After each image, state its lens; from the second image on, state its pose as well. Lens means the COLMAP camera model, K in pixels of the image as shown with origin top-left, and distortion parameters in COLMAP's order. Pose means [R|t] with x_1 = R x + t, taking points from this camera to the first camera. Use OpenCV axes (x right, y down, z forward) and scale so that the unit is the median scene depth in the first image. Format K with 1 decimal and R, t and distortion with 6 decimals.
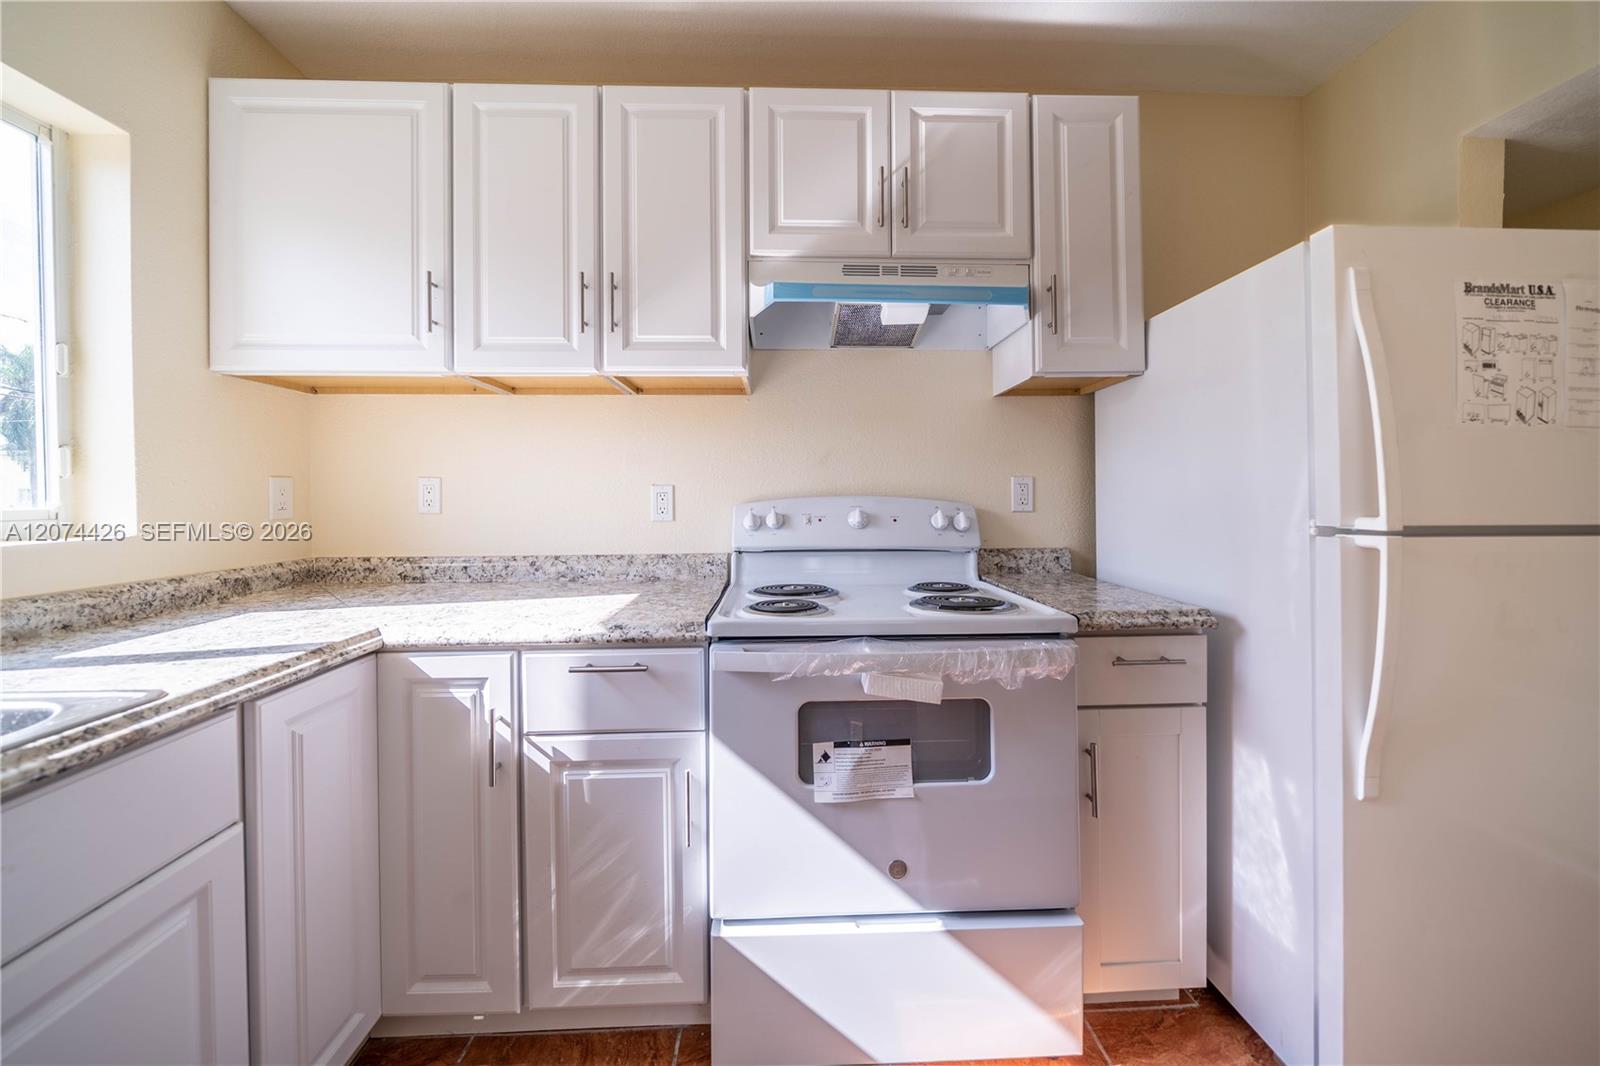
lens RADIAL K [[592.2, 0, 793.6], [0, 592.2, 497.2], [0, 0, 1]] dist [-0.008450, -0.000068]
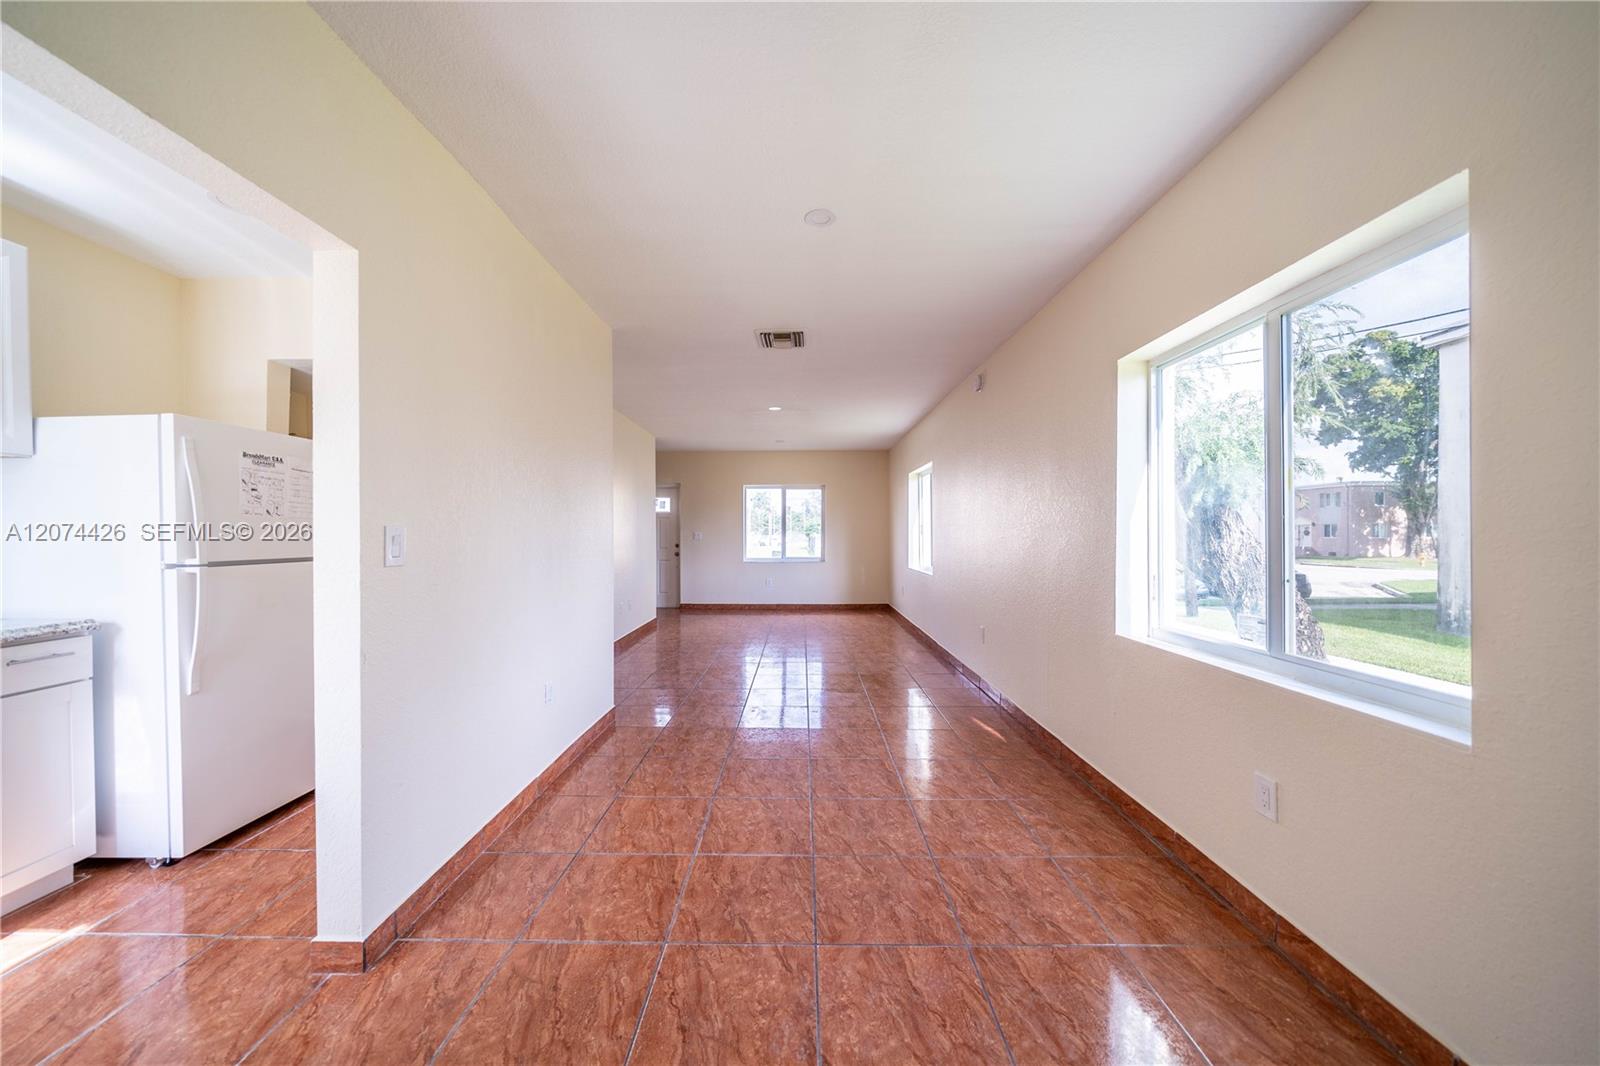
lens RADIAL K [[551.5, 0, 794.8], [0, 551.5, 535.9], [0, 0, 1]] dist [-0.008047, -0.000040]
pose [[0.055878, -0.000870, 0.998437, -0.660812], [0.004127, 0.999991, 0.000640, -0.030144], [-0.998429, 0.004085, 0.055881, -0.980995]]
